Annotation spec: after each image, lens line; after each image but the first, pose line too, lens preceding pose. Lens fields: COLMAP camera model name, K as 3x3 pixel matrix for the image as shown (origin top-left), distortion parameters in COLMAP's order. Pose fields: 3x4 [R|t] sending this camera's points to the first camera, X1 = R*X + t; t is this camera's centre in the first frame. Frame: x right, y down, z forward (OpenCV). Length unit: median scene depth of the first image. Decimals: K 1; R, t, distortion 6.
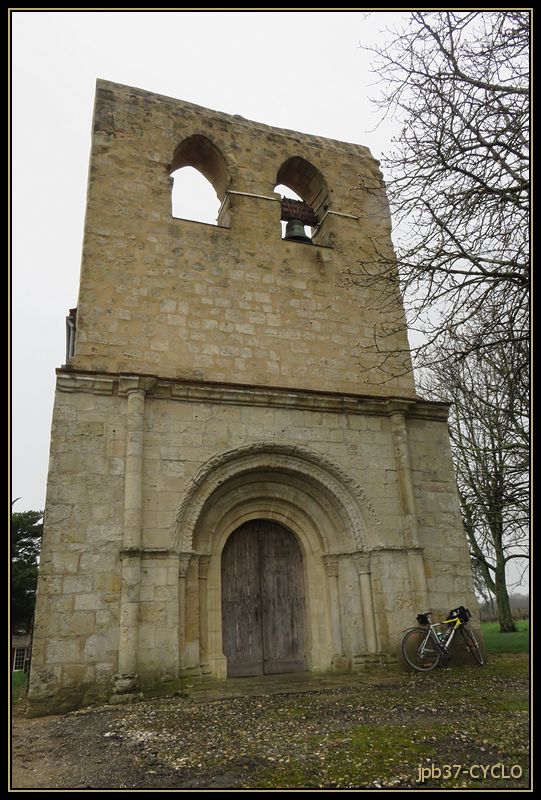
lens RADIAL K [[605.4, 0, 270.5], [0, 605.4, 400.0], [0, 0, 1]] dist [-0.016497, 0.000765]
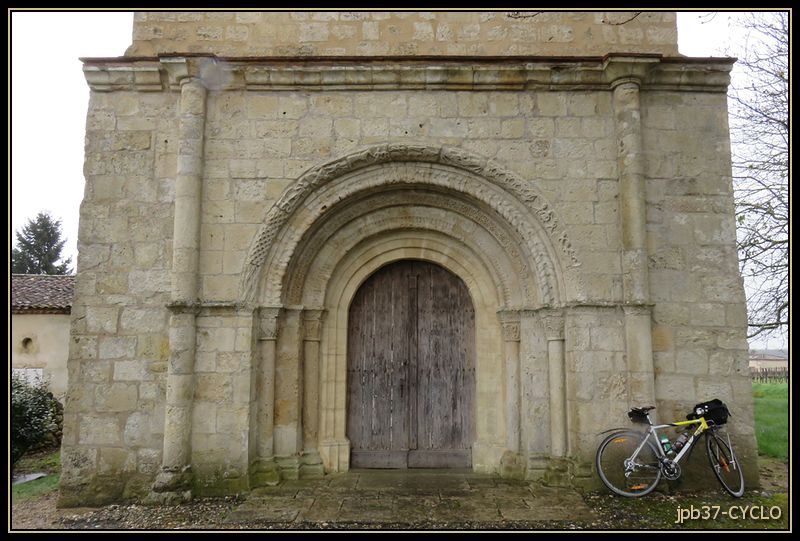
lens RADIAL K [[605.4, 0, 400.0], [0, 605.4, 280.4], [0, 0, 1]] dist [-0.016497, 0.000765]
pose [[0.938135, 0.004895, -0.346235, 0.231109], [0.076921, 0.971971, 0.222163, 0.068526], [0.337617, -0.235052, 0.911463, 0.374811]]
